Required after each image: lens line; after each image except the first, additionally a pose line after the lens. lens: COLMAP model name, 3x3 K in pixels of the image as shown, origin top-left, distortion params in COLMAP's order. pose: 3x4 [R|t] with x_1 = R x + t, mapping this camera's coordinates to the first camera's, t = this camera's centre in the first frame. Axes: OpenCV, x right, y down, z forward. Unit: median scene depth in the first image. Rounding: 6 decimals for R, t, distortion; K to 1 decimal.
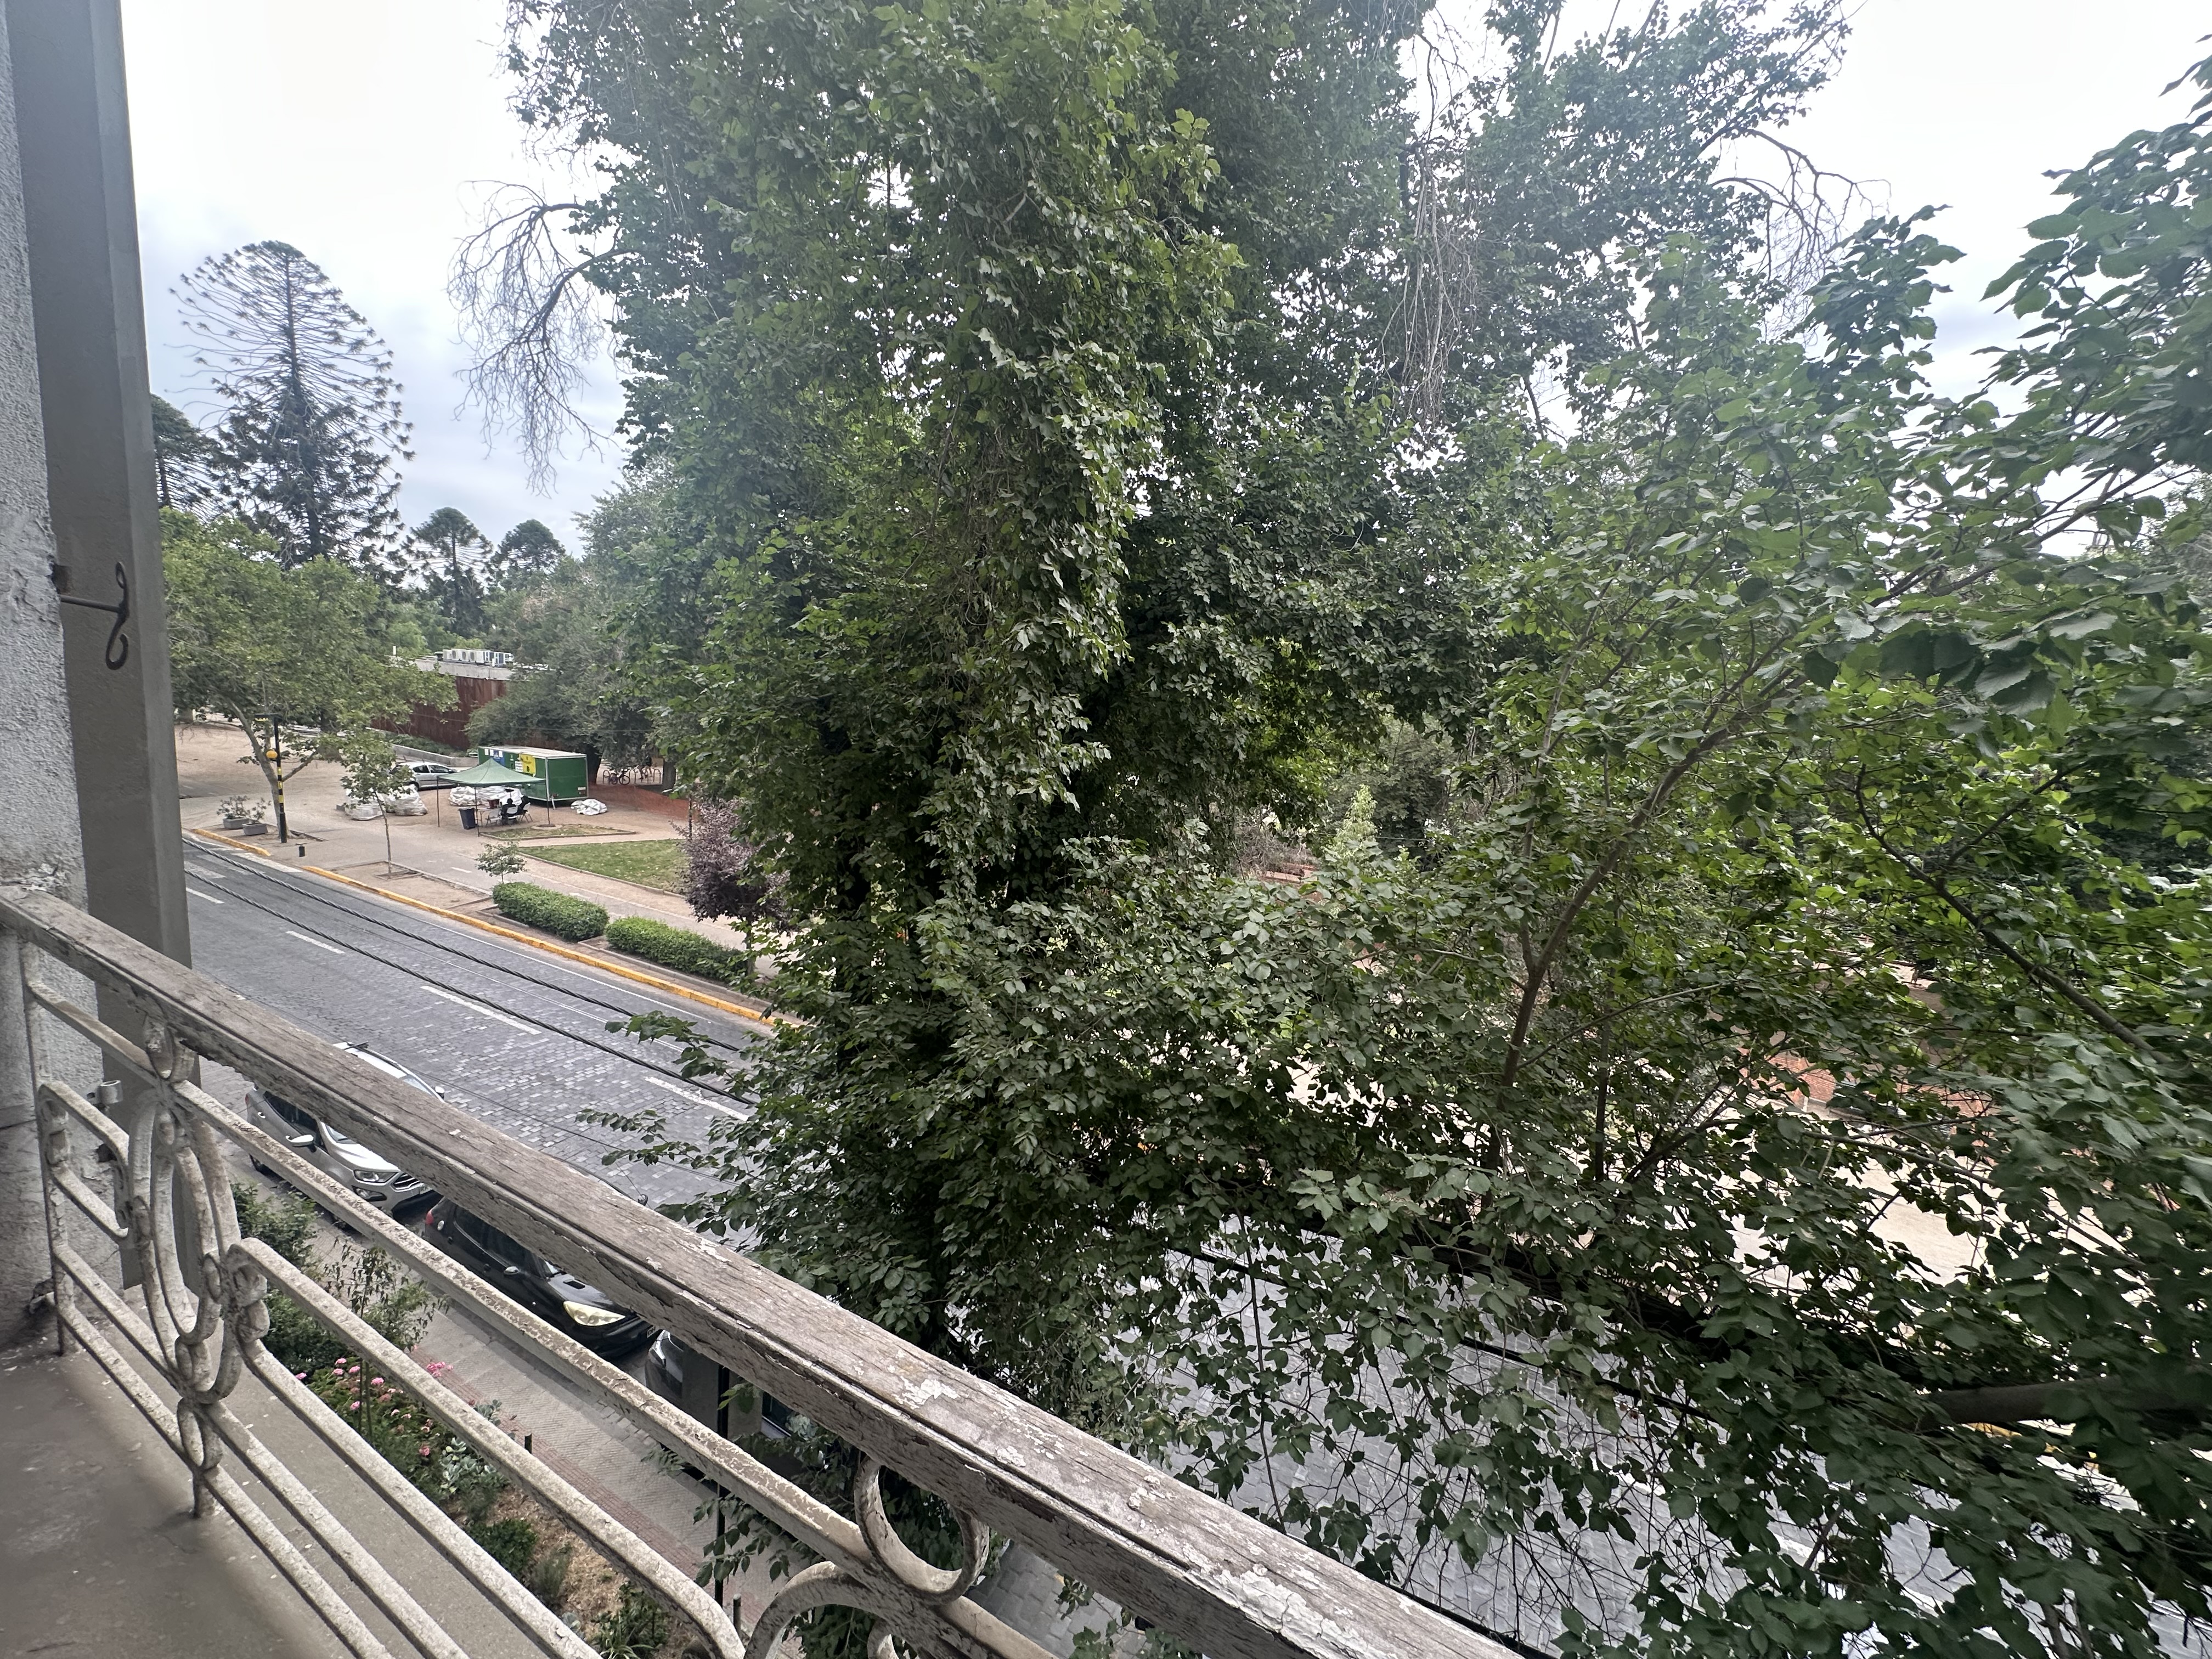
lens RADIAL K [[874.4, 0, 1109.2], [0, 874.4, 831.8], [0, 0, 1]] dist [-0.007239, 0.000039]
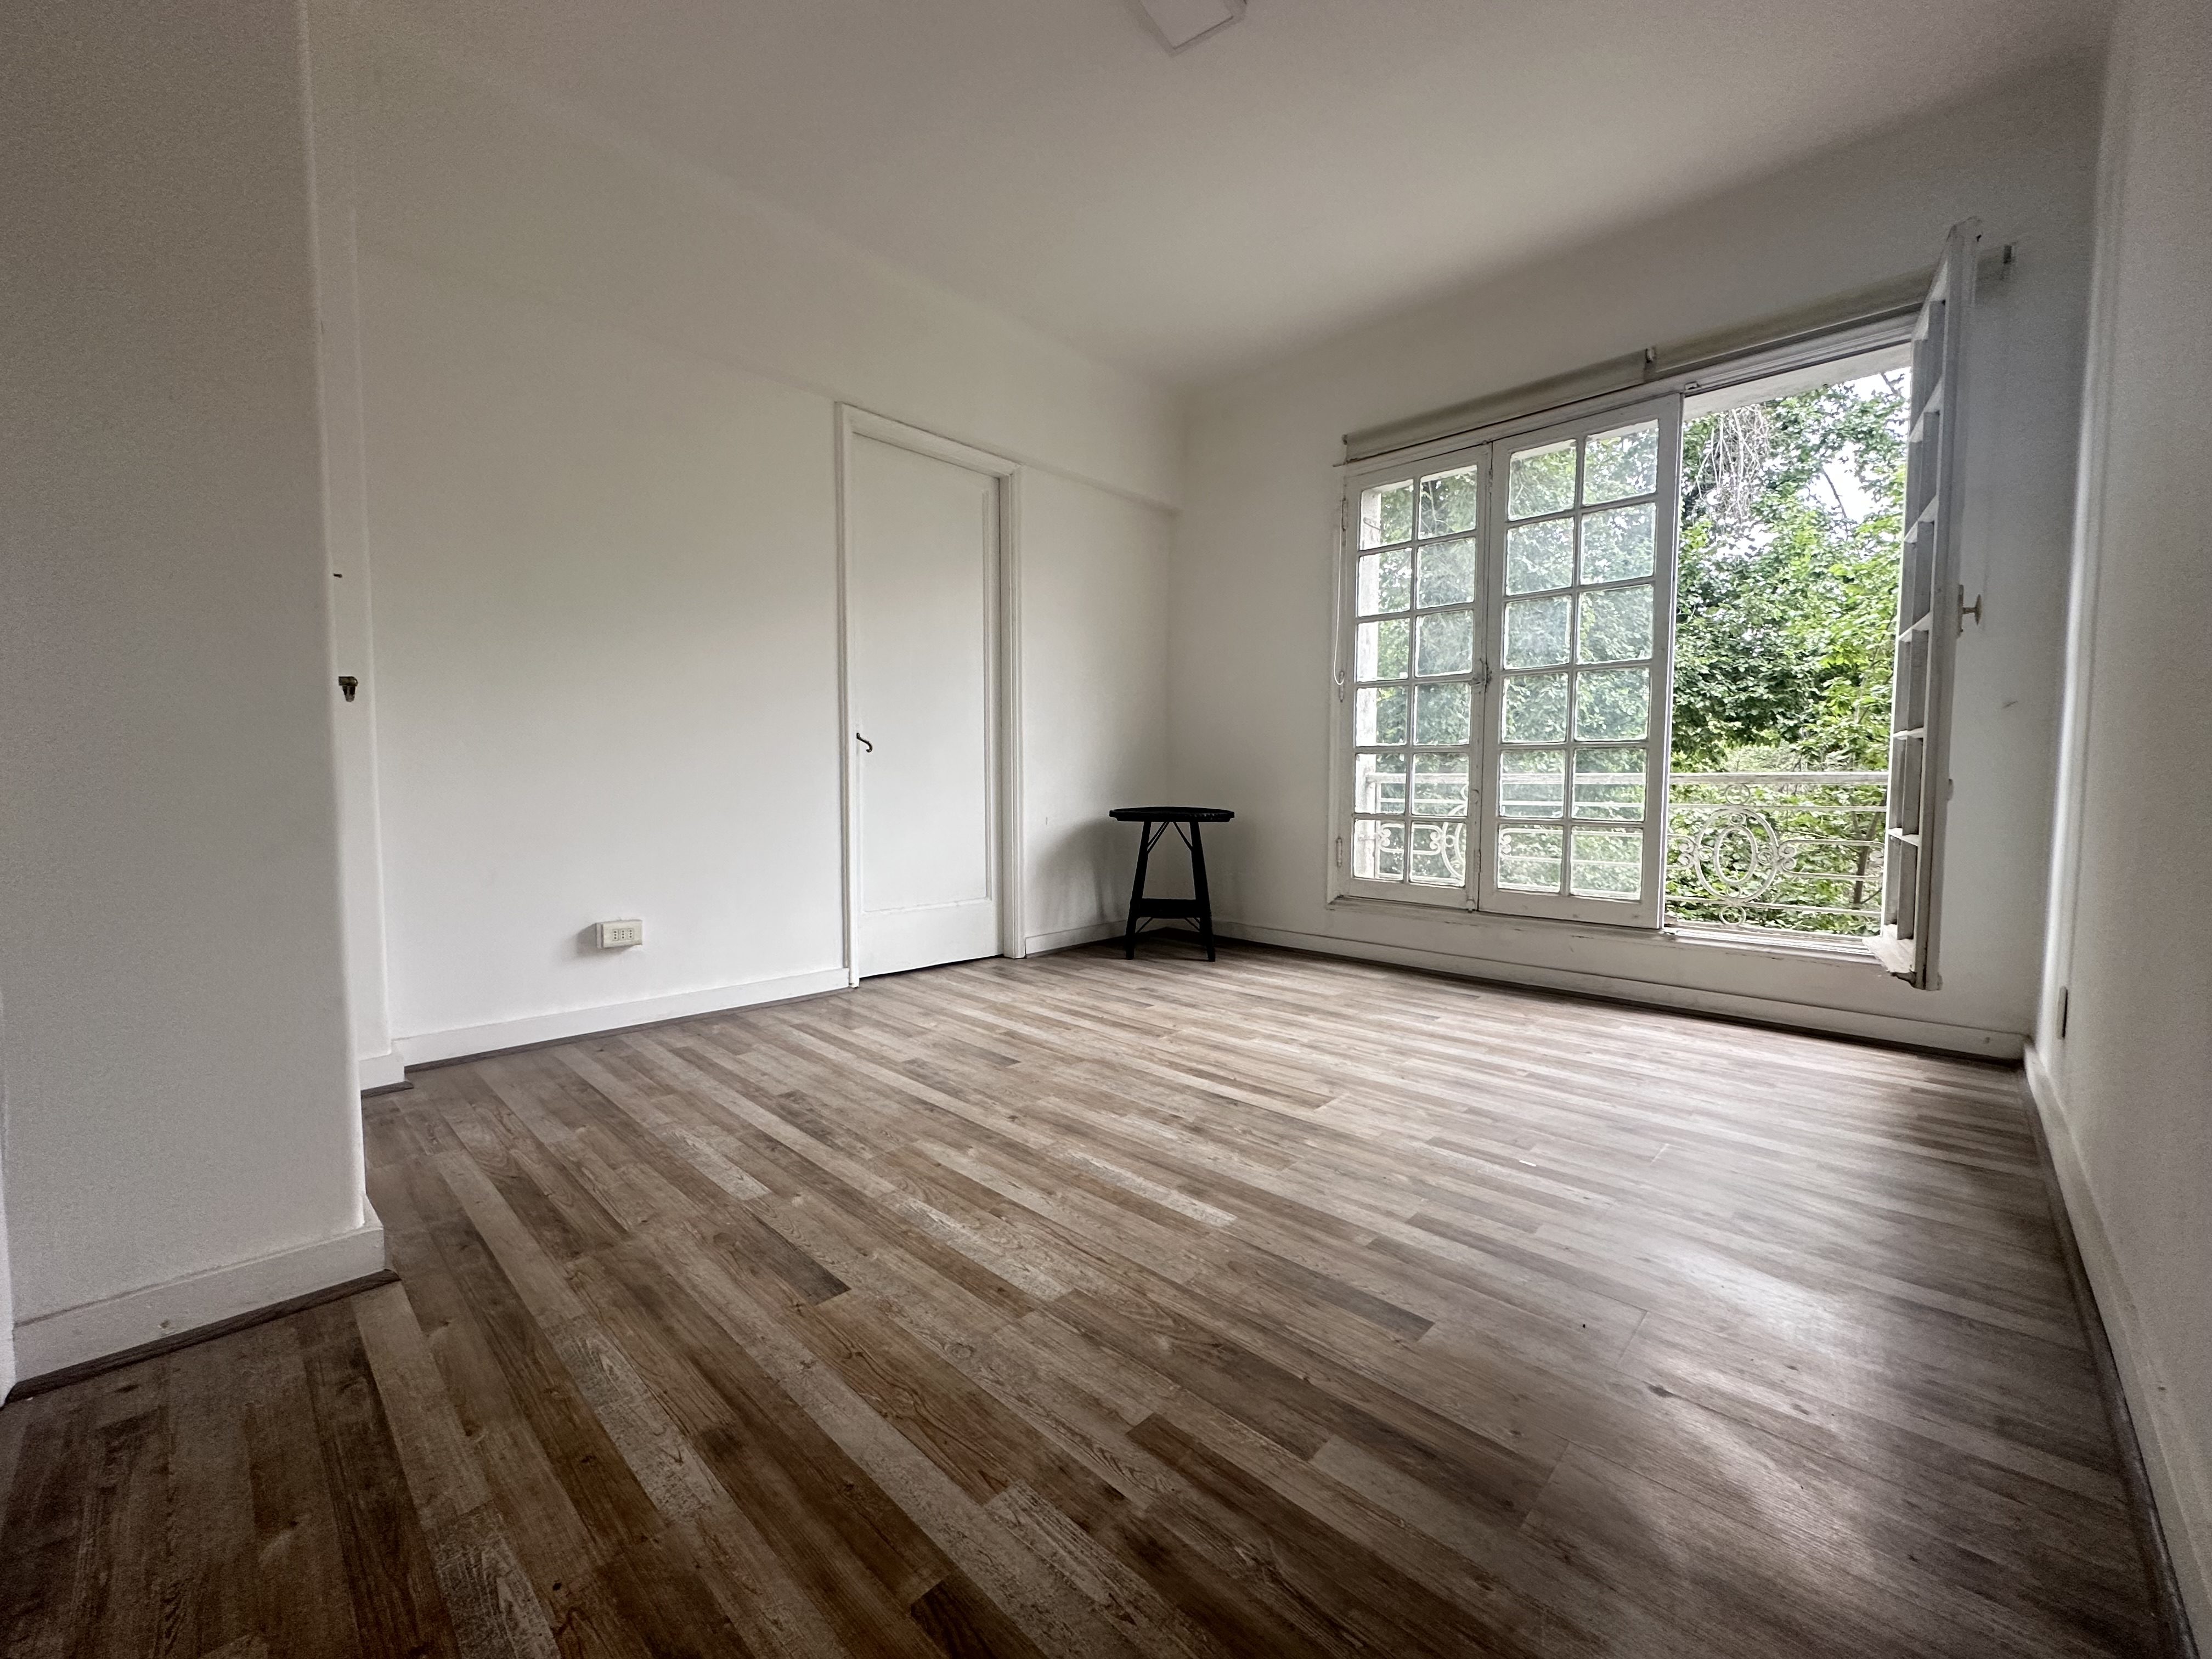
lens RADIAL K [[874.4, 0, 1109.2], [0, 874.4, 831.8], [0, 0, 1]] dist [-0.007239, 0.000039]
pose [[0.961320, -0.057308, -0.269407, -0.295962], [0.028303, 0.993491, -0.110341, 0.160290], [0.273977, 0.098448, 0.956684, -0.644642]]
